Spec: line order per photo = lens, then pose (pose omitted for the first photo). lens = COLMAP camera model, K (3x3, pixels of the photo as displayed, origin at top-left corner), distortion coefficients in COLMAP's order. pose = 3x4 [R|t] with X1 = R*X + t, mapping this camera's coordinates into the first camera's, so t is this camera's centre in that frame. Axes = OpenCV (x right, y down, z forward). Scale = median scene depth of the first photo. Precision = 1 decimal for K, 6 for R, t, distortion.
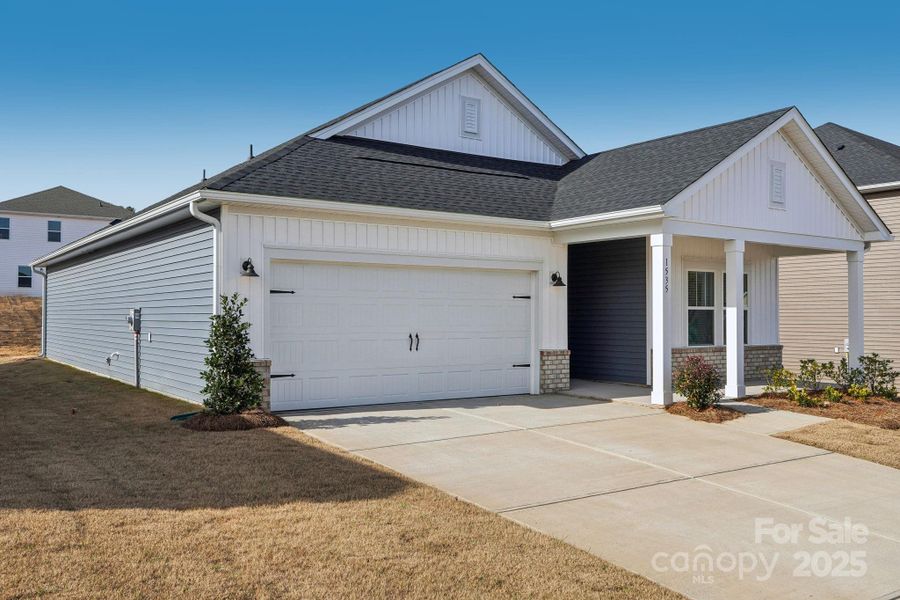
lens RADIAL K [[756.6, 0, 456.4], [0, 756.6, 296.6], [0, 0, 1]] dist [0.005045, -0.016845]
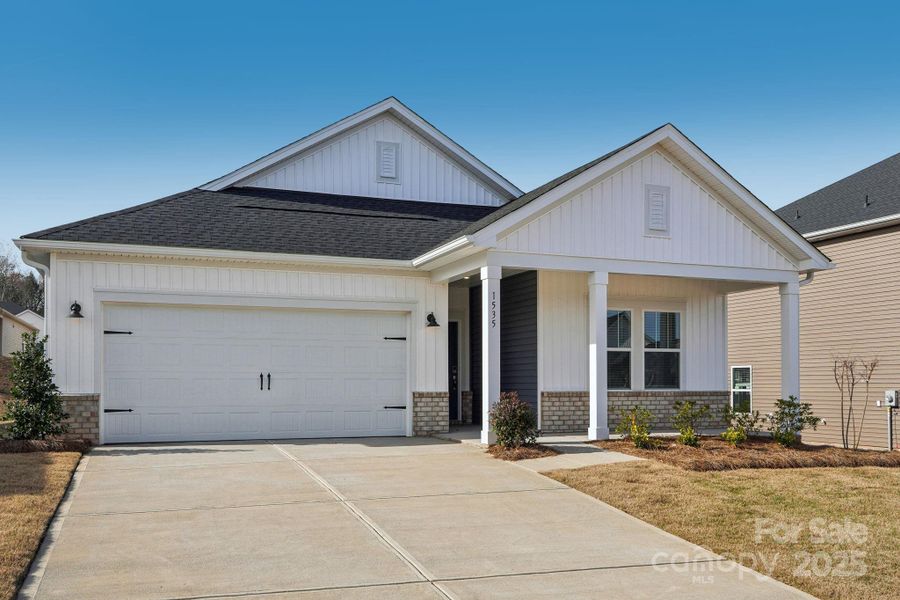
lens RADIAL K [[789.5, 0, 449.9], [0, 789.5, 361.8], [0, 0, 1]] dist [0.002973, -0.002939]
pose [[0.974368, -0.009842, -0.224743, 0.383935], [0.009715, 0.999951, -0.001670, 0.033450], [0.224749, -0.000556, 0.974417, 0.008814]]
